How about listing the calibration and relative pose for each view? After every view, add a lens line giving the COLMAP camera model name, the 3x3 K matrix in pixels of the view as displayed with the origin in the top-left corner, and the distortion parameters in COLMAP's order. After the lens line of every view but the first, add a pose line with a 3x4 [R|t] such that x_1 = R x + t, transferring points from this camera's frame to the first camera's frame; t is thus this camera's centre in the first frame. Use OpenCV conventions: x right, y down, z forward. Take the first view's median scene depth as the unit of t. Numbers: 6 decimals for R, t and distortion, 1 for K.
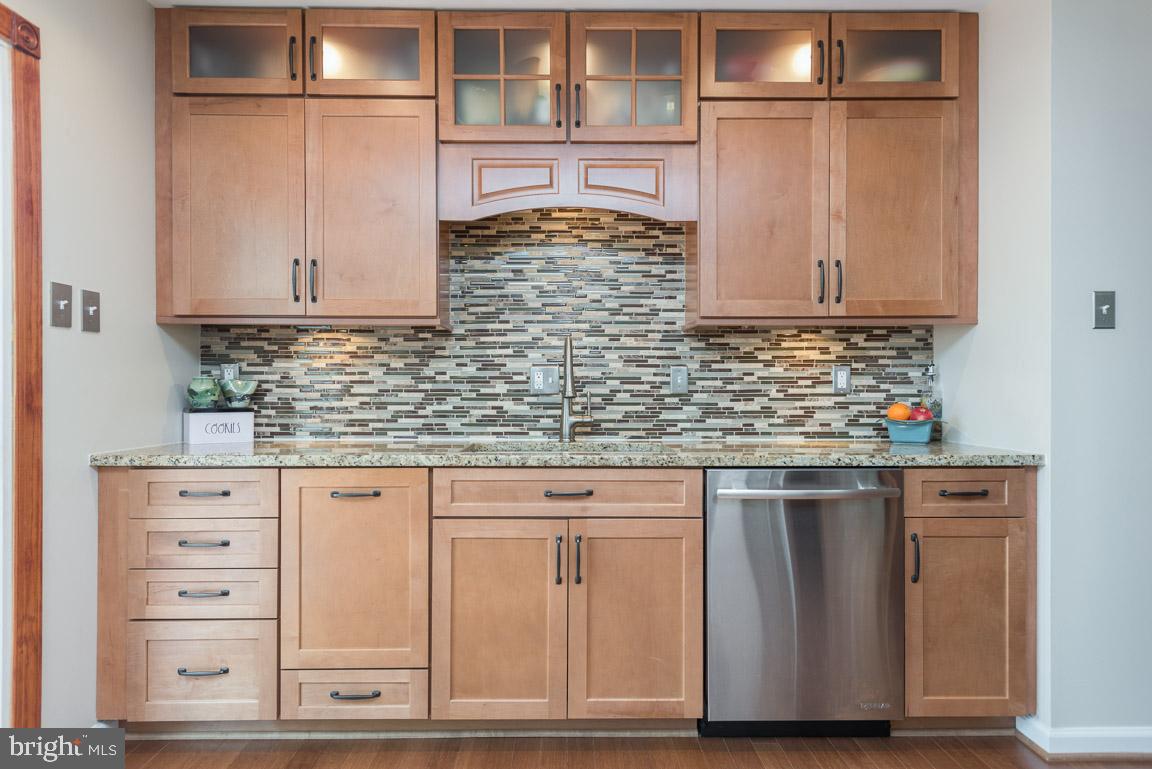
lens RADIAL K [[701.8, 0, 571.0], [0, 701.8, 390.2], [0, 0, 1]] dist [0.022587, -0.011375]
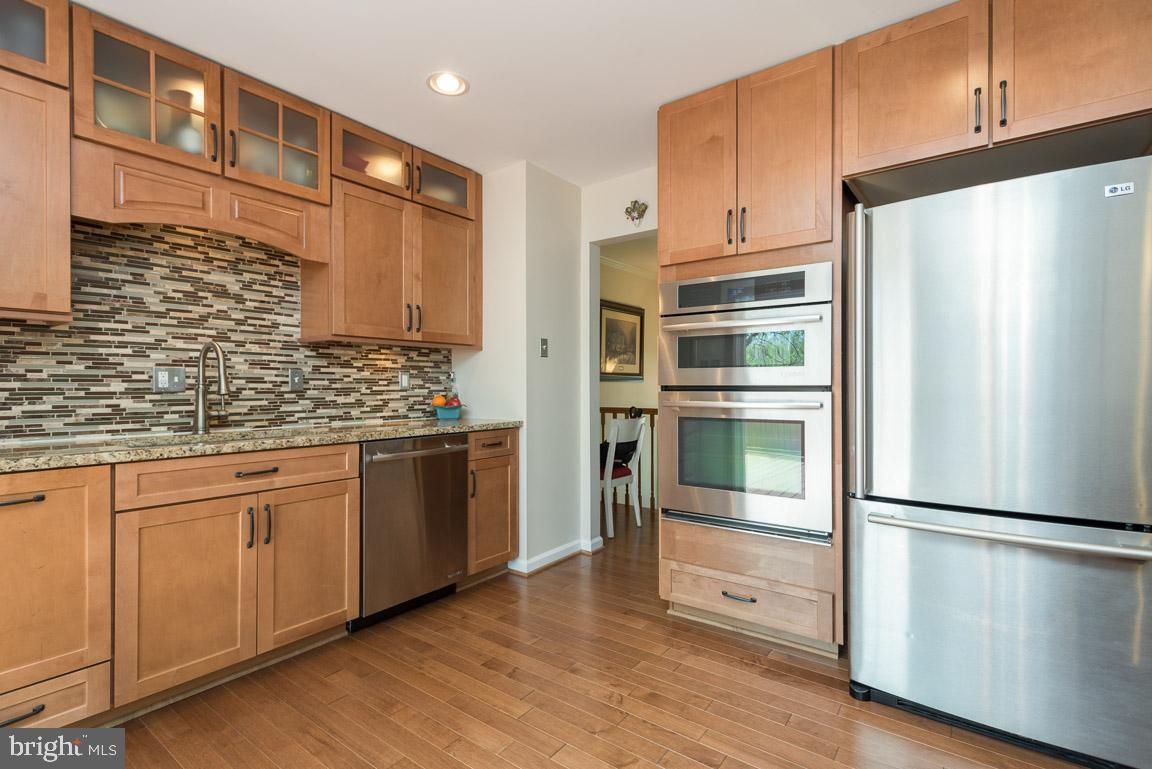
lens RADIAL K [[540.4, 0, 584.6], [0, 540.4, 388.0], [0, 0, 1]] dist [0.003475, -0.000257]
pose [[0.601393, -0.003007, 0.798948, -0.346397], [0.002817, 0.999995, 0.001643, -0.000200], [-0.798949, 0.001263, 0.601398, -0.021367]]
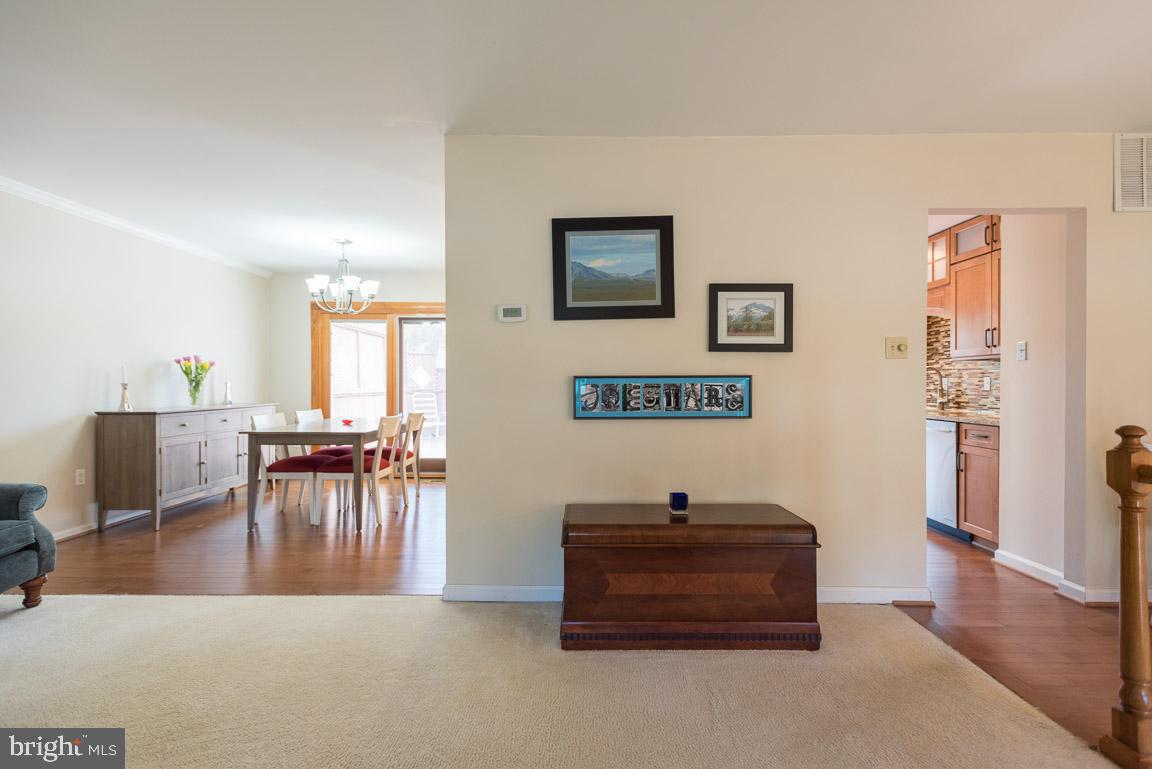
lens RADIAL K [[540.4, 0, 578.4], [0, 540.4, 392.3], [0, 0, 1]] dist [0.003475, -0.000257]
pose [[-0.015573, 0.018584, -0.999706, 1.919618], [0.000197, 0.999827, 0.018583, -0.021136], [0.999879, 0.000093, -0.015574, -0.200679]]
